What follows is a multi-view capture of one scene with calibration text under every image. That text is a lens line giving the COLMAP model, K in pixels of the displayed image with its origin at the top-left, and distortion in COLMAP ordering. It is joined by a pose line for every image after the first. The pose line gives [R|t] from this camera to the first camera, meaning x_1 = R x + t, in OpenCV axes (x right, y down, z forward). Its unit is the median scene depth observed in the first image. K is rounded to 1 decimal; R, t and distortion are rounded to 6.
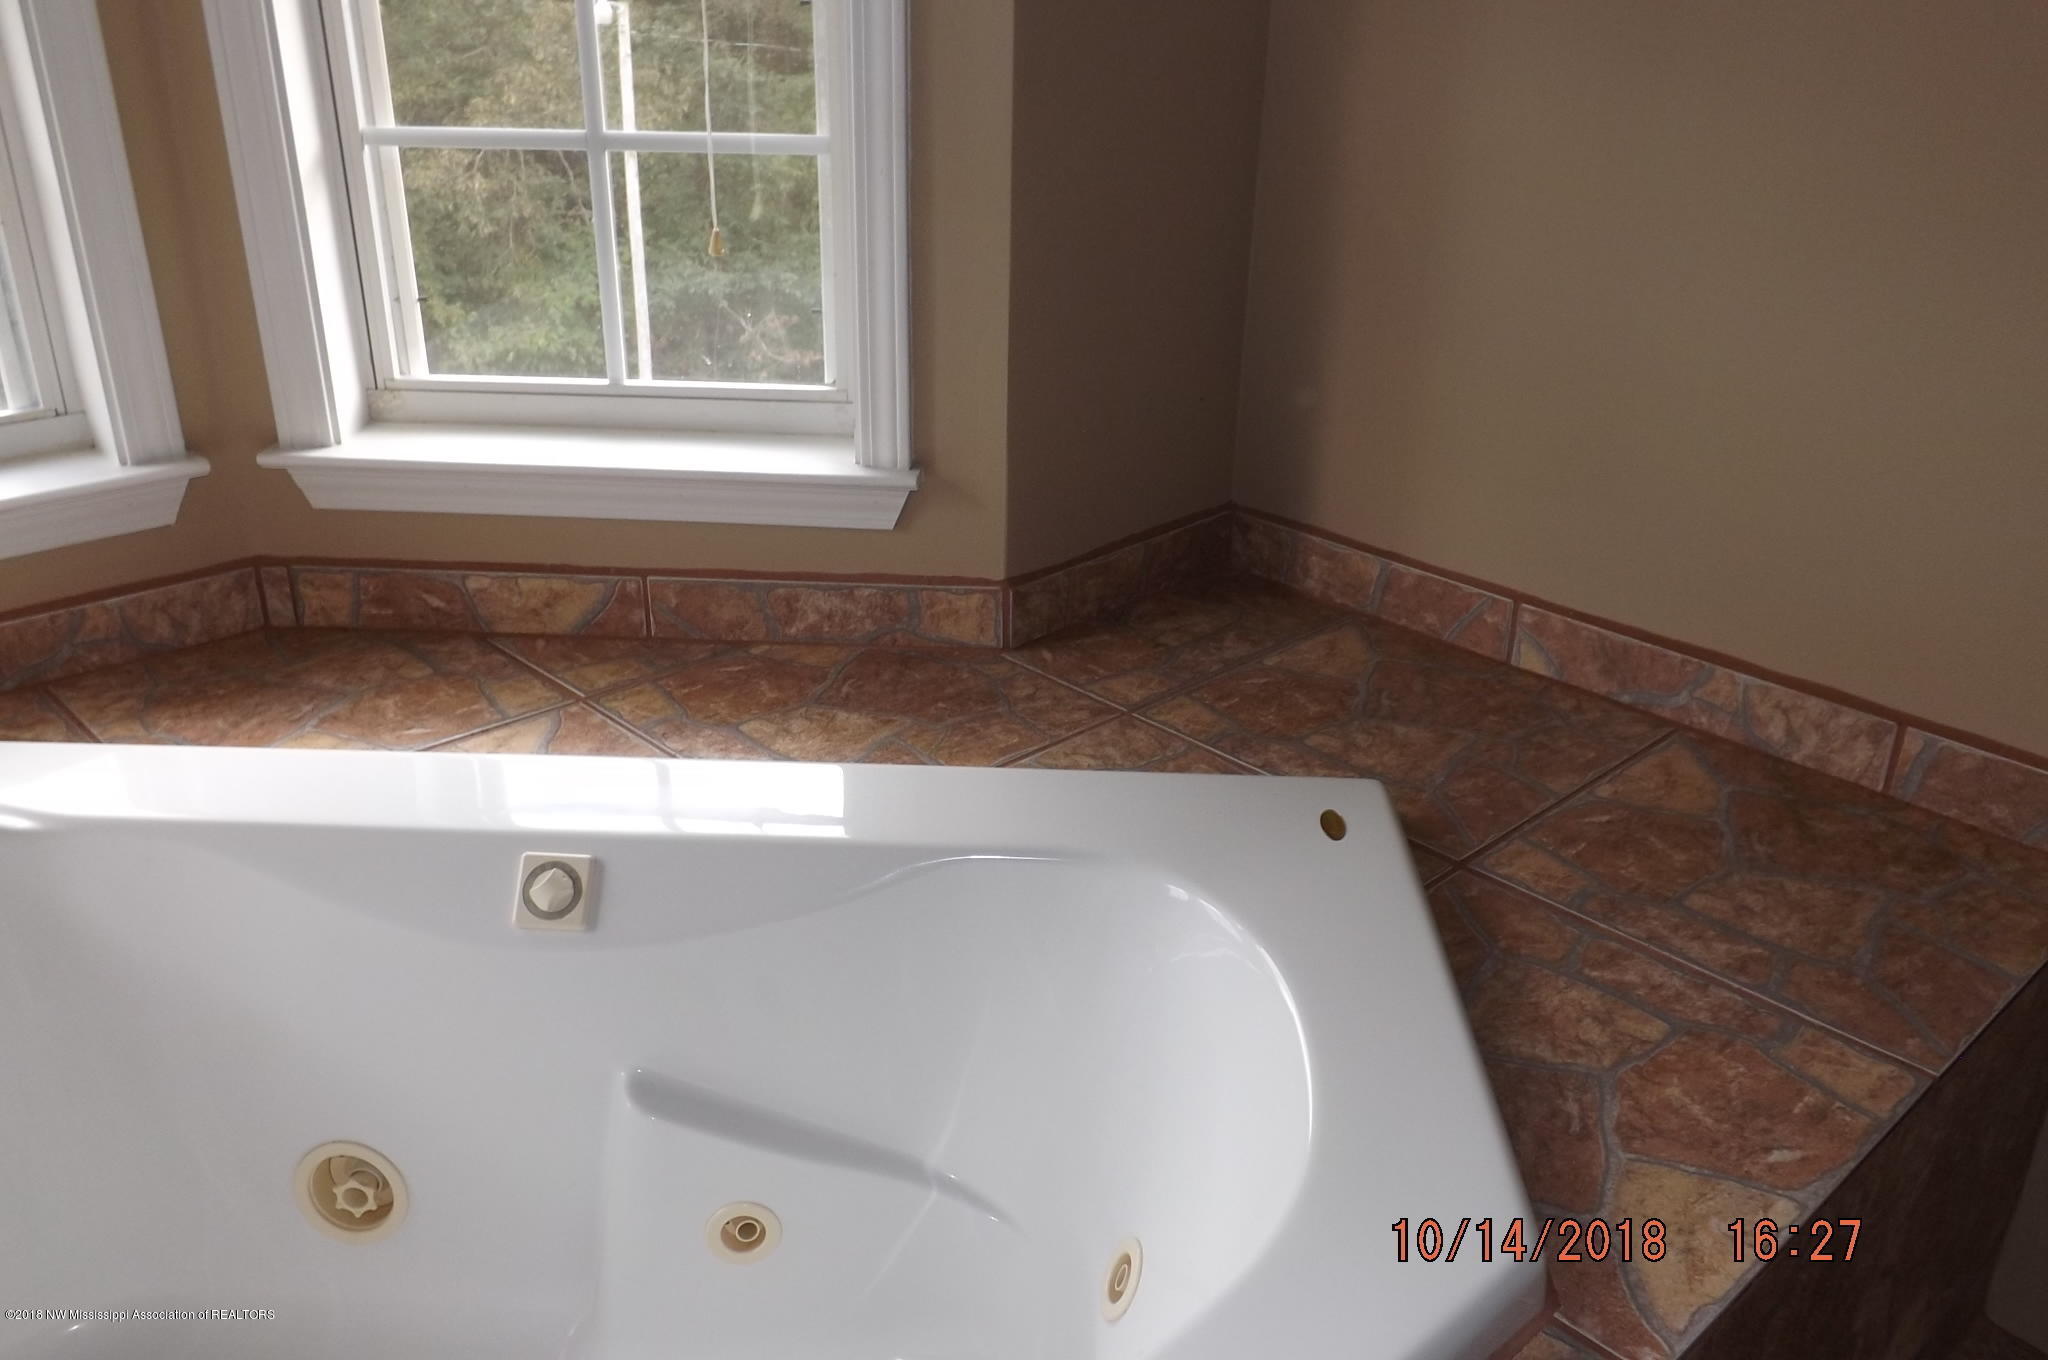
lens RADIAL K [[1688.8, 0, 980.2], [0, 1688.8, 630.5], [0, 0, 1]] dist [0.015157, 0.002551]
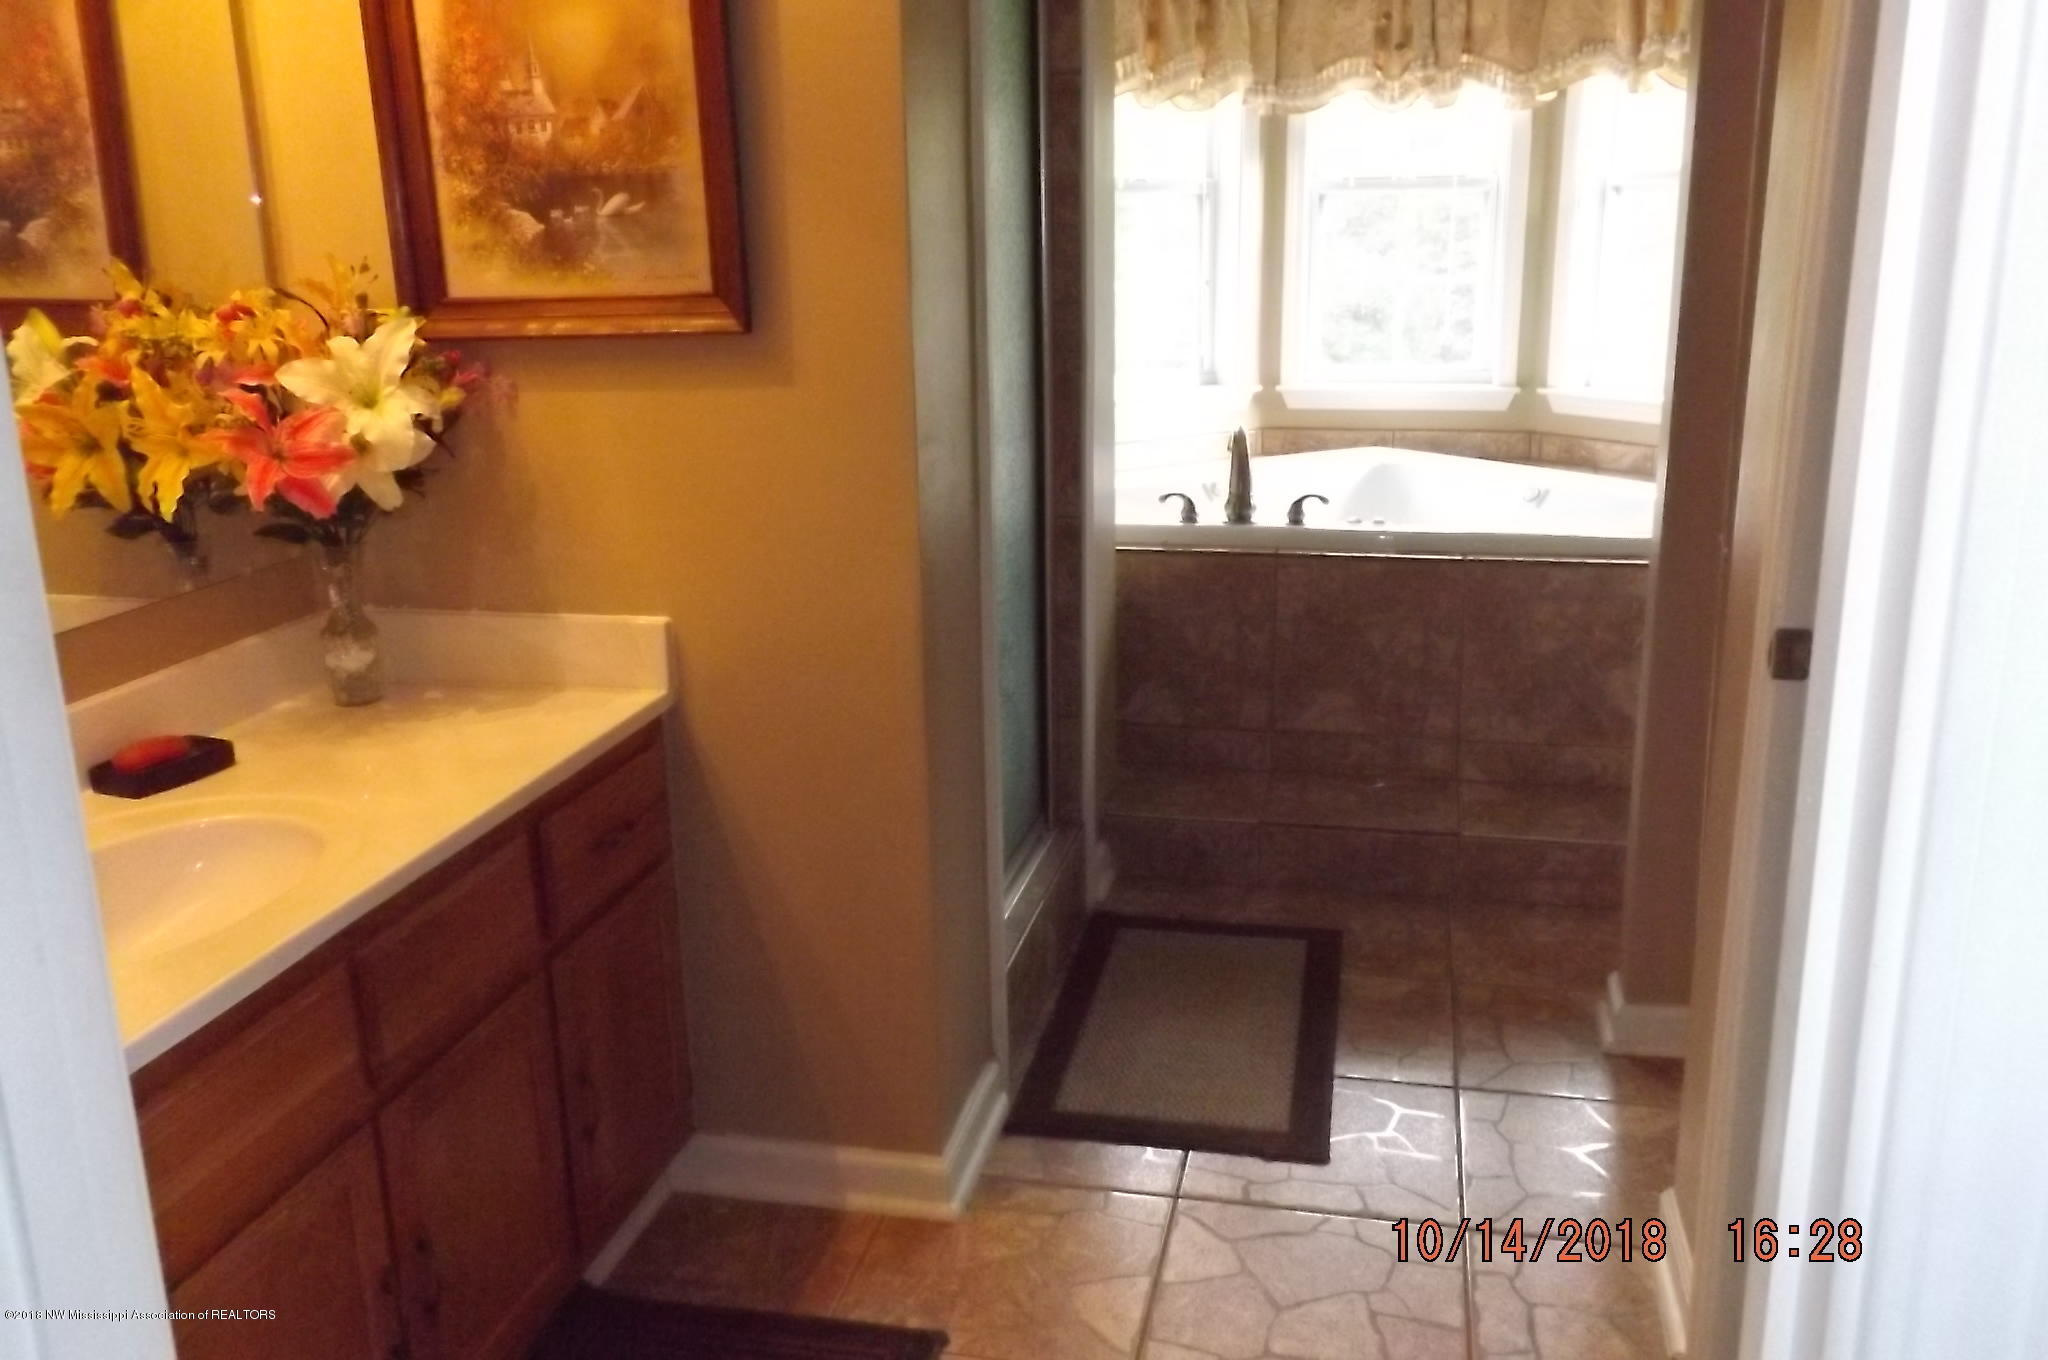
lens RADIAL K [[1688.8, 0, 990.0], [0, 1688.8, 642.1], [0, 0, 1]] dist [0.015157, 0.002551]
pose [[0.559349, 0.180601, -0.809019, 1.346807], [-0.306976, 0.951717, 0.000216, 0.549873], [0.769996, 0.248229, 0.587783, -1.173968]]
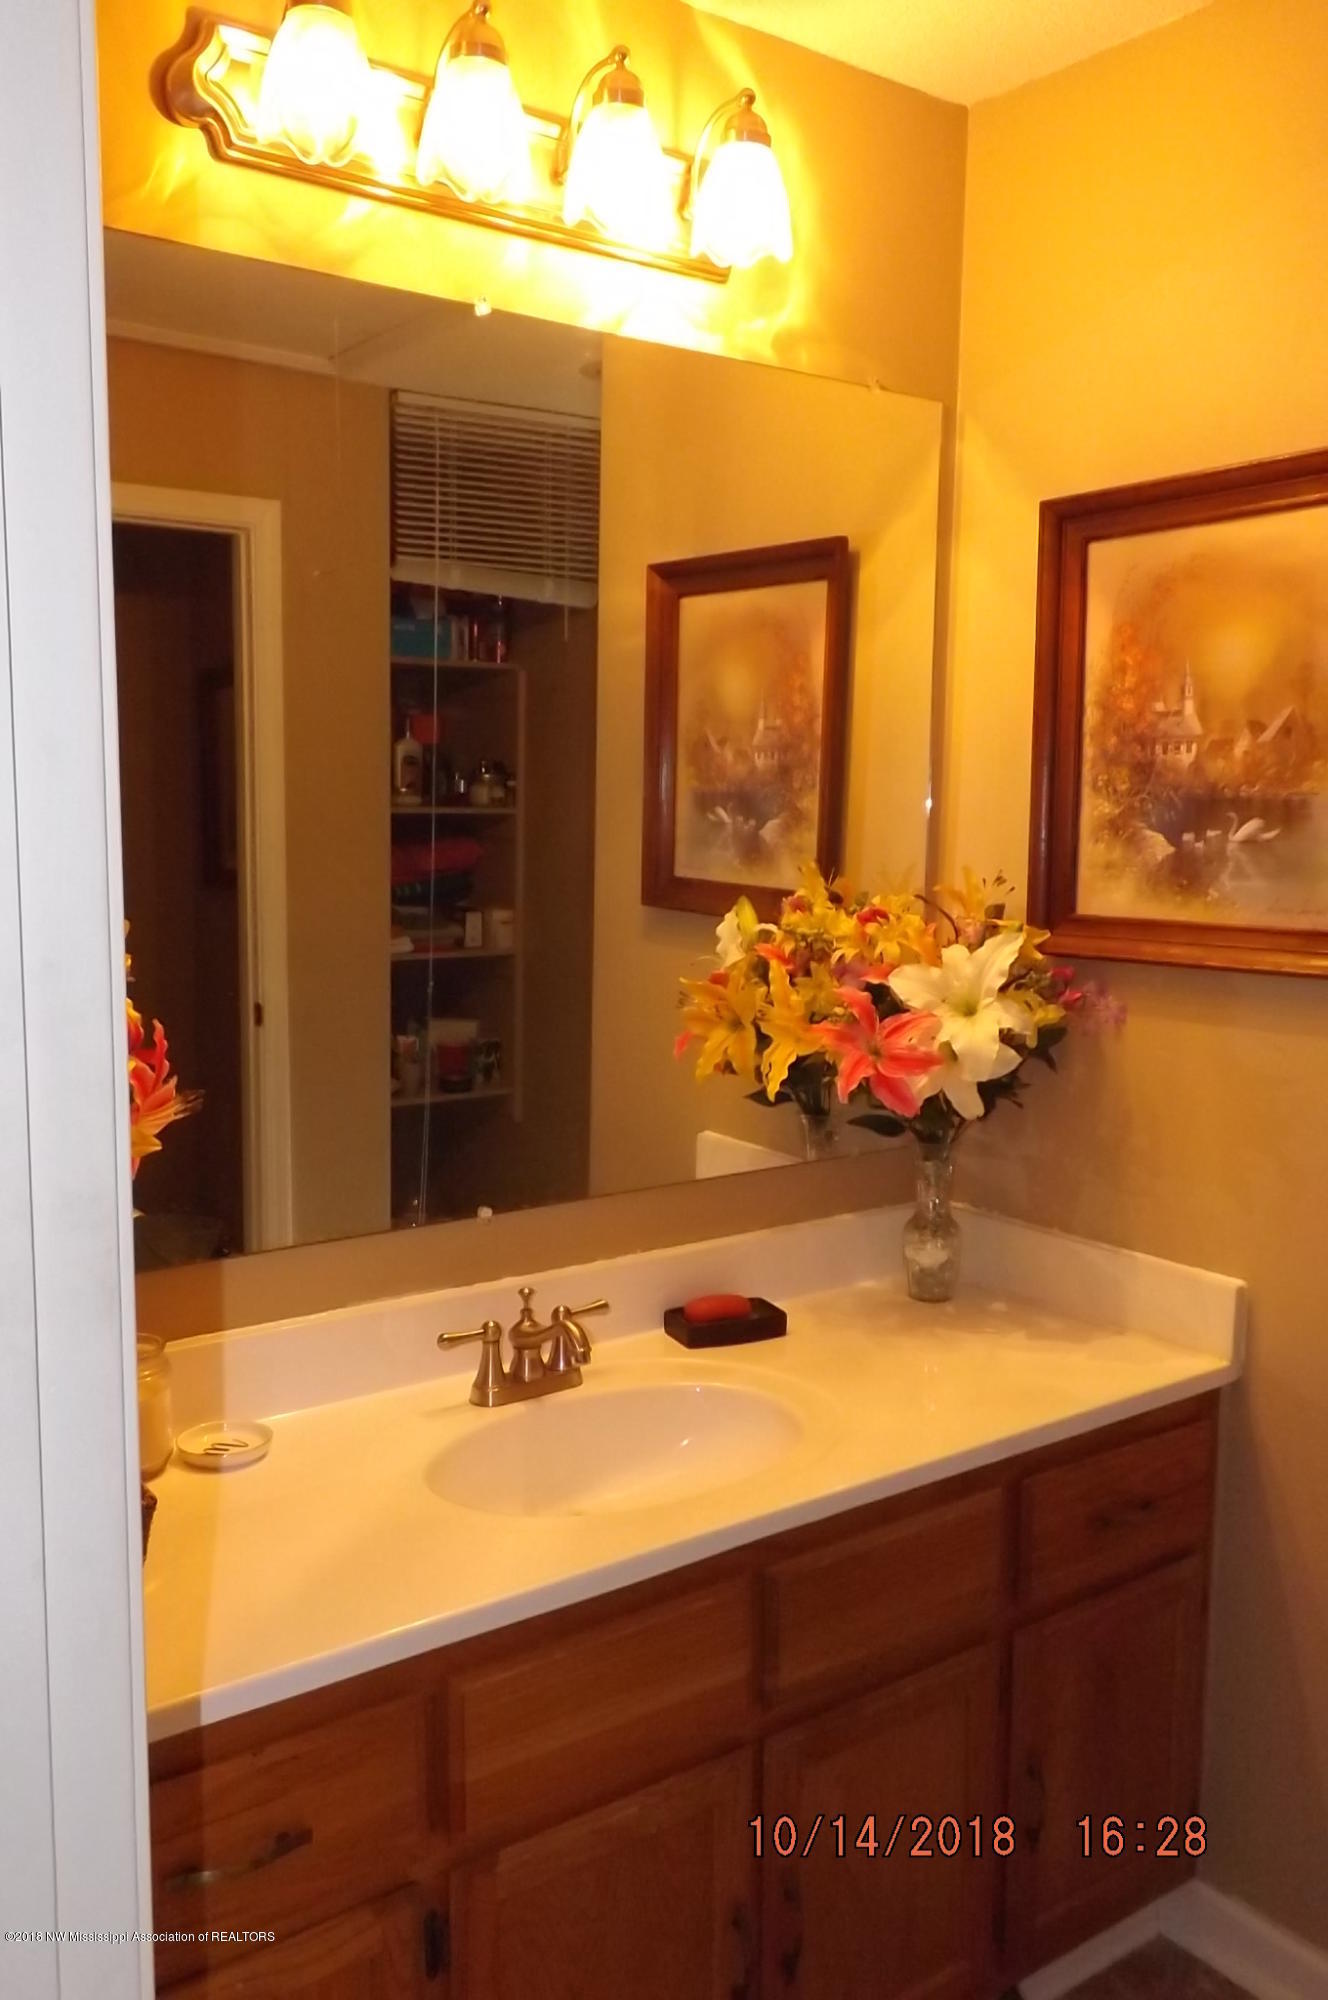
lens RADIAL K [[1649.2, 0, 652.4], [0, 1649.2, 999.7], [0, 0, 1]] dist [0.015157, 0.002551]
pose [[-0.101958, 0.108149, -0.988892, 1.299114], [-0.412104, 0.900171, 0.140935, 0.448606], [0.905414, 0.421896, -0.047211, -1.012950]]
